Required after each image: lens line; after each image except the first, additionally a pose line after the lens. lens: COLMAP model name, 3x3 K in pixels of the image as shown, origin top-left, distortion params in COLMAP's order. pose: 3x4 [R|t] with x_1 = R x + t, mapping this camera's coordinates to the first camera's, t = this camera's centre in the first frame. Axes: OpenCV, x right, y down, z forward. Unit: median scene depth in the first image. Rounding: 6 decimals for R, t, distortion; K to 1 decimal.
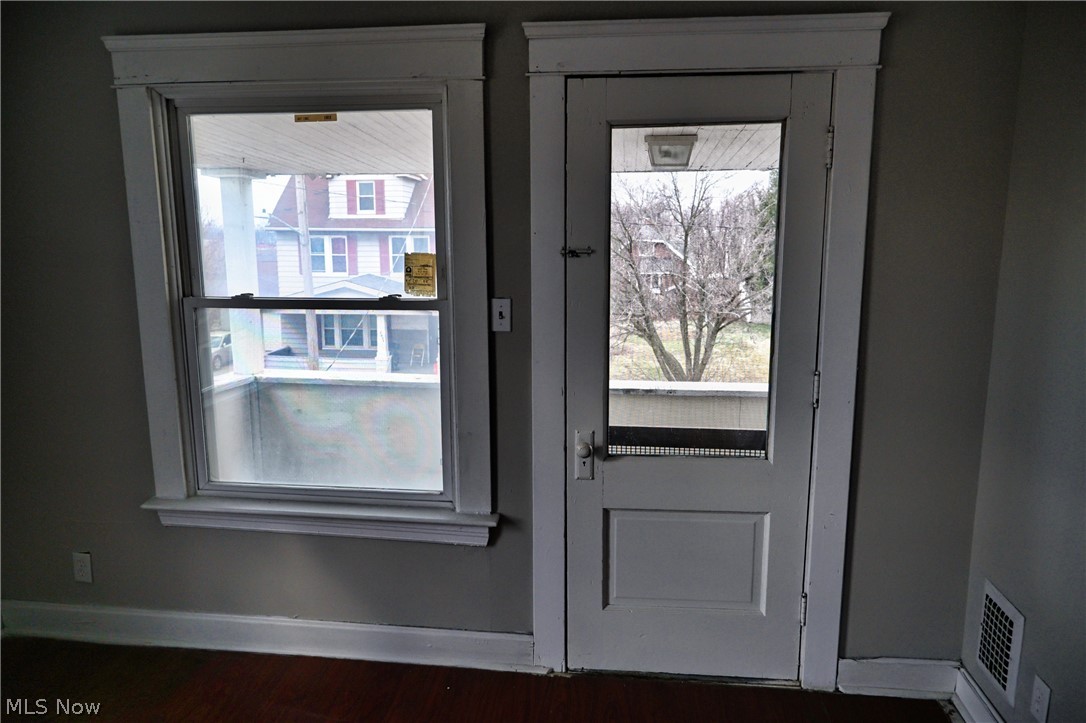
lens RADIAL K [[769.5, 0, 543.0], [0, 769.5, 361.5], [0, 0, 1]] dist [-0.005860, 0.001285]
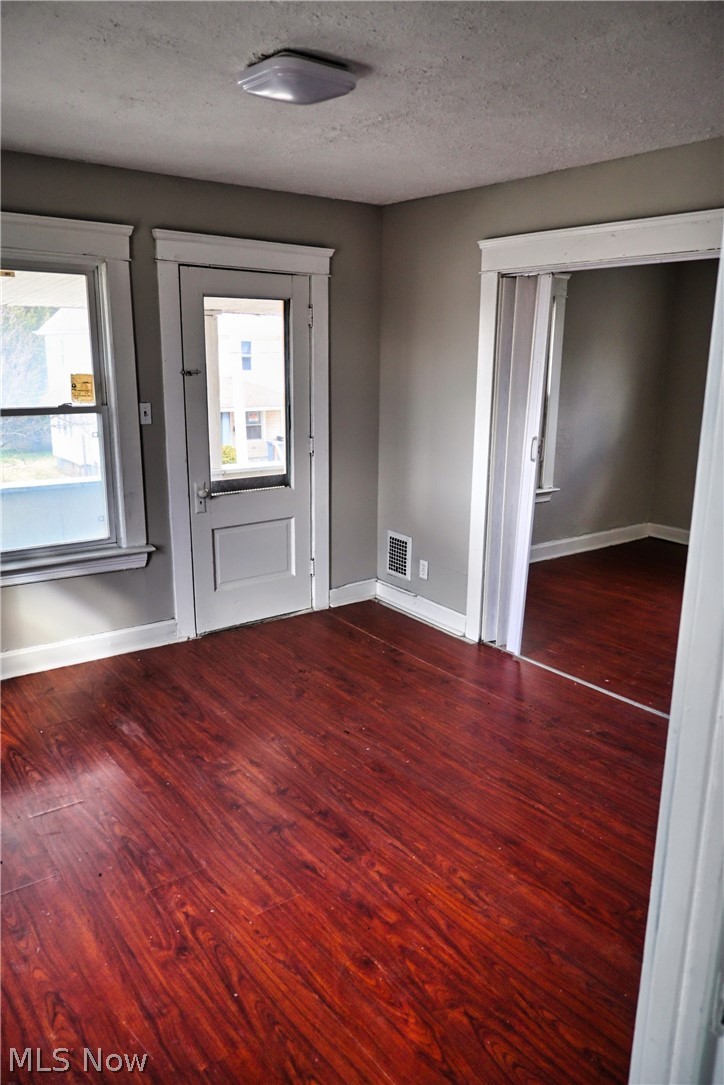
lens RADIAL K [[768.8, 0, 362.0], [0, 768.8, 542.5], [0, 0, 1]] dist [-0.005860, 0.001285]
pose [[0.719363, -0.153234, 0.677522, -0.814266], [0.108154, 0.988178, 0.108661, 0.074534], [-0.686163, -0.004890, 0.727431, -0.426389]]
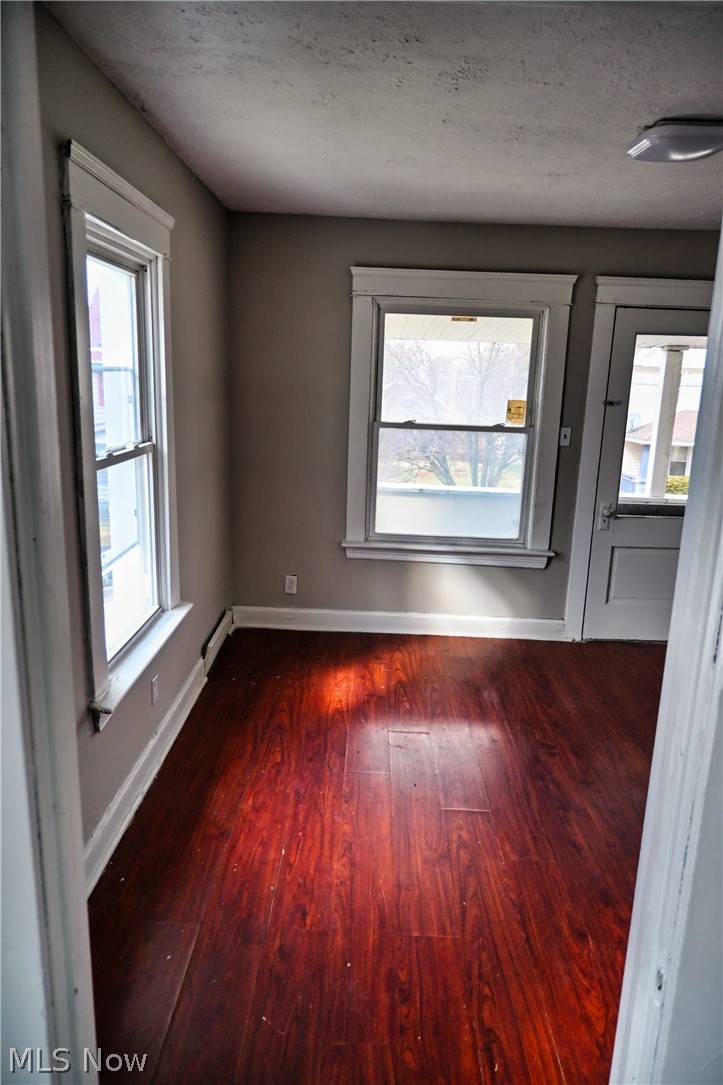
lens RADIAL K [[722.6, 0, 361.5], [0, 722.6, 542.5], [0, 0, 1]] dist [-0.009293, 0.000672]
pose [[0.993834, 0.012938, 0.110118, -0.690036], [-0.018867, 0.998418, 0.052970, 0.102980], [-0.109258, -0.054721, 0.992506, -0.613269]]
